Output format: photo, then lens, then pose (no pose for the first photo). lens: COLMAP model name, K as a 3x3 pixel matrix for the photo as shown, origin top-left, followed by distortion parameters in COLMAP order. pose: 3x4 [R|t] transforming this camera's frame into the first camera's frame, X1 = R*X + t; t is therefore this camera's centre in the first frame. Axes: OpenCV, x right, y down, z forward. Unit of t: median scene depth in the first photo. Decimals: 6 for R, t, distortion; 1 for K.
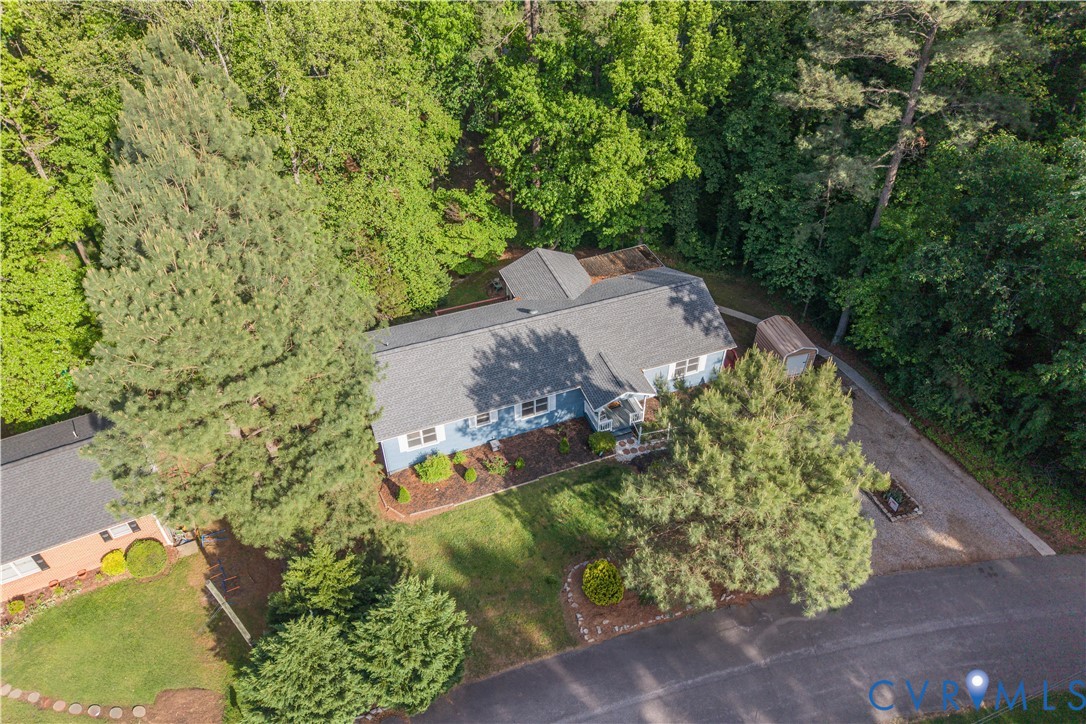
lens RADIAL K [[742.4, 0, 538.2], [0, 742.4, 368.9], [0, 0, 1]] dist [0.019417, -0.011998]
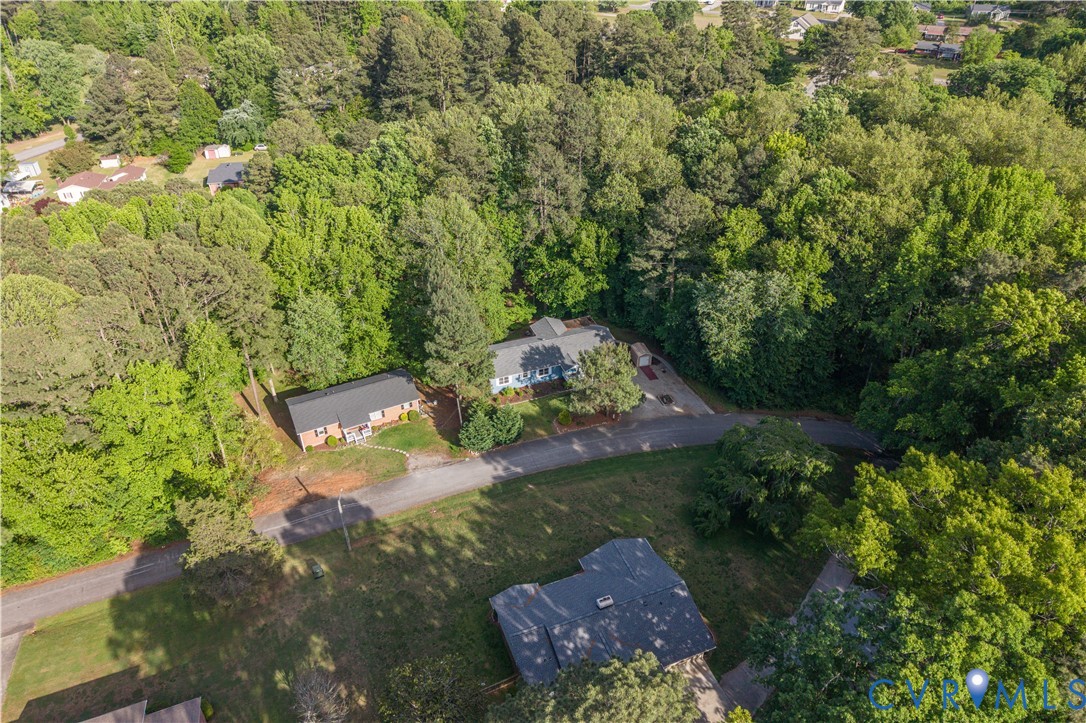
lens RADIAL K [[742.4, 0, 543.2], [0, 742.4, 358.7], [0, 0, 1]] dist [0.019417, -0.011998]
pose [[0.999937, 0.003320, -0.010719, 0.020939], [-0.004698, 0.991341, -0.131229, 0.342901], [0.010191, 0.131271, 0.991294, -1.636862]]
